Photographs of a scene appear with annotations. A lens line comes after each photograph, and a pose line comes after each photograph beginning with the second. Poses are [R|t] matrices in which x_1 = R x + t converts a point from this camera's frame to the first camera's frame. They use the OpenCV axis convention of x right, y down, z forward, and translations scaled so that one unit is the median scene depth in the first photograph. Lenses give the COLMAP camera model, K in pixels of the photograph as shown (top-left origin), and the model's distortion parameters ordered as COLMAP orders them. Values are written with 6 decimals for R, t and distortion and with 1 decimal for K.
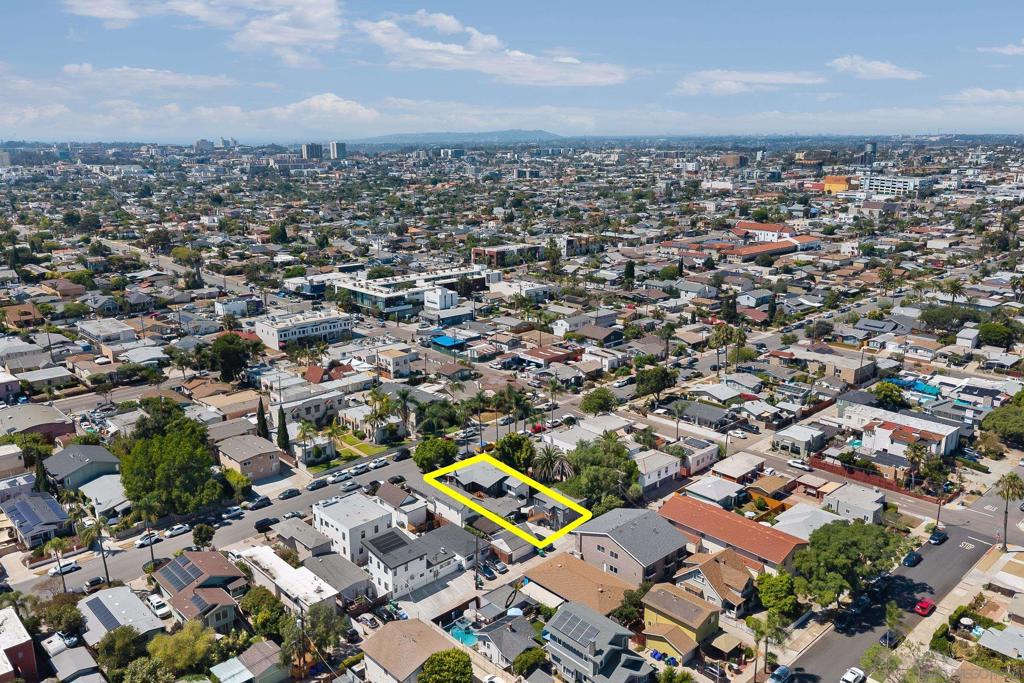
lens RADIAL K [[801.1, 0, 510.0], [0, 801.1, 342.2], [0, 0, 1]] dist [0.037481, -0.026562]
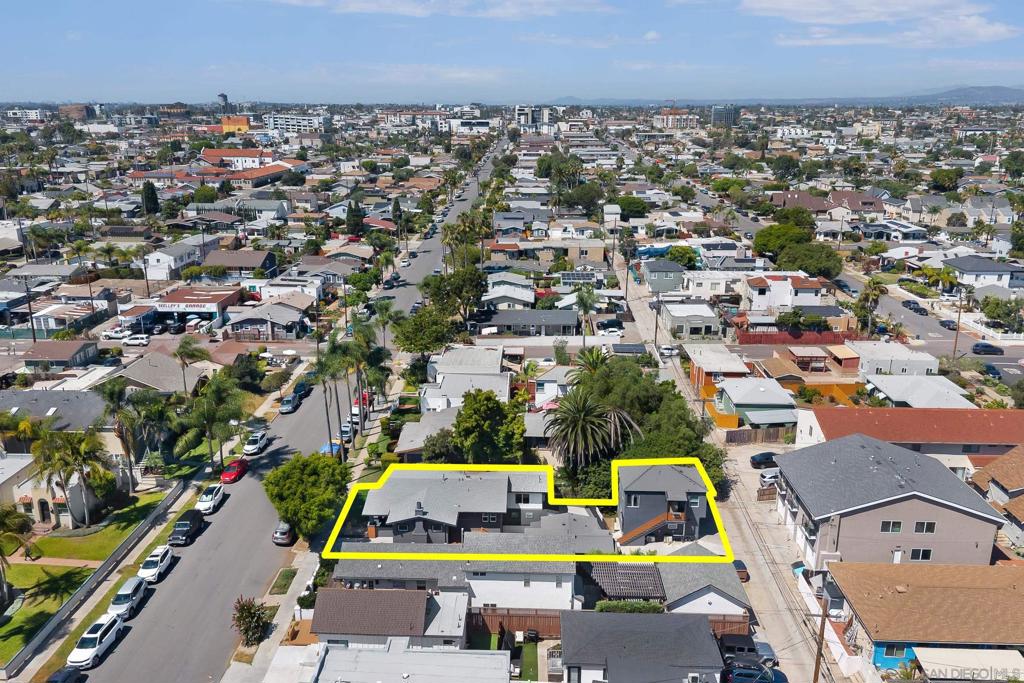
lens RADIAL K [[801.1, 0, 511.5], [0, 801.1, 341.2], [0, 0, 1]] dist [0.037481, -0.026562]
pose [[0.703880, -0.199171, 0.681824, -0.290918], [0.175077, 0.978917, 0.105216, 0.033443], [-0.688405, 0.045312, 0.723910, 0.594684]]
